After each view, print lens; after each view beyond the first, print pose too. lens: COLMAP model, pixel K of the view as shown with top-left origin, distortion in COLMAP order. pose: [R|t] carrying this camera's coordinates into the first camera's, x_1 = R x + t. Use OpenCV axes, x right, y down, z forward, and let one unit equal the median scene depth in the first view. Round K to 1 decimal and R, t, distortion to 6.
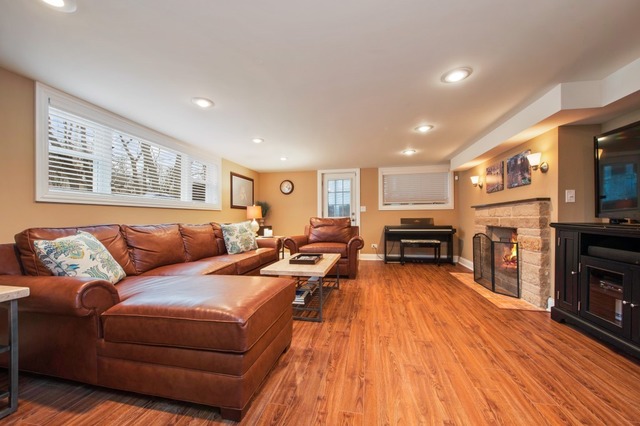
lens RADIAL K [[254.0, 0, 320.0], [0, 254.0, 213.0], [0, 0, 1]] dist [0.001286, -0.000032]
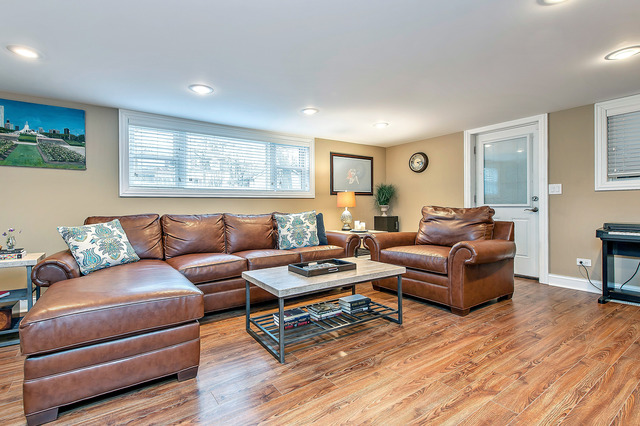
lens RADIAL K [[301.0, 0, 319.2], [0, 301.0, 199.4], [0, 0, 1]] dist [0.011372, -0.000130]
pose [[0.700914, -0.013860, -0.713111, 0.367579], [0.019059, 0.999818, -0.000700, -0.004141], [0.712991, -0.013101, 0.701050, 0.283554]]
